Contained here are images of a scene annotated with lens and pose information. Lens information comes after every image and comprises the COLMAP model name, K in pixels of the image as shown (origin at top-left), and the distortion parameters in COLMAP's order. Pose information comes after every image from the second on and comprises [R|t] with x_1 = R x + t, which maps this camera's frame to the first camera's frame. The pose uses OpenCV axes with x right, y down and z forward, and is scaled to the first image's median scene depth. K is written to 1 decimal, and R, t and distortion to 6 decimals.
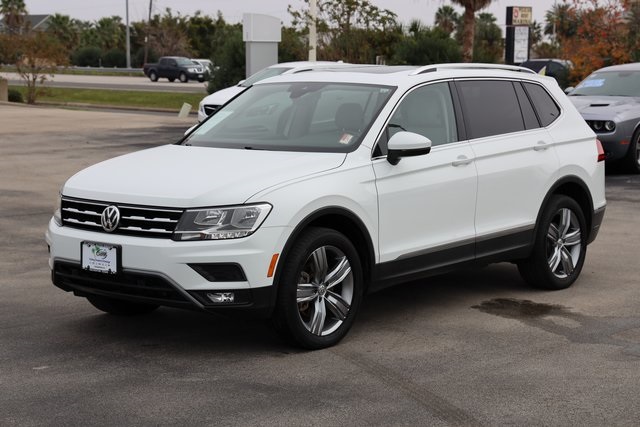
lens RADIAL K [[1258.4, 0, 320.0], [0, 1258.4, 213.5], [0, 0, 1]] dist [0.344759, 0.007109]
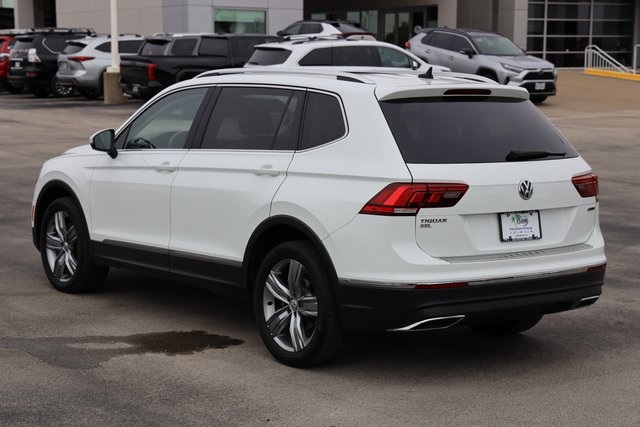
lens RADIAL K [[1258.4, 0, 320.0], [0, 1258.4, 213.5], [0, 0, 1]] dist [0.344759, 0.007109]
pose [[-0.226584, 0.100023, -0.968842, 1.016440], [-0.121461, 0.984046, 0.129999, -0.145386], [0.966389, 0.147133, -0.210820, 1.305267]]
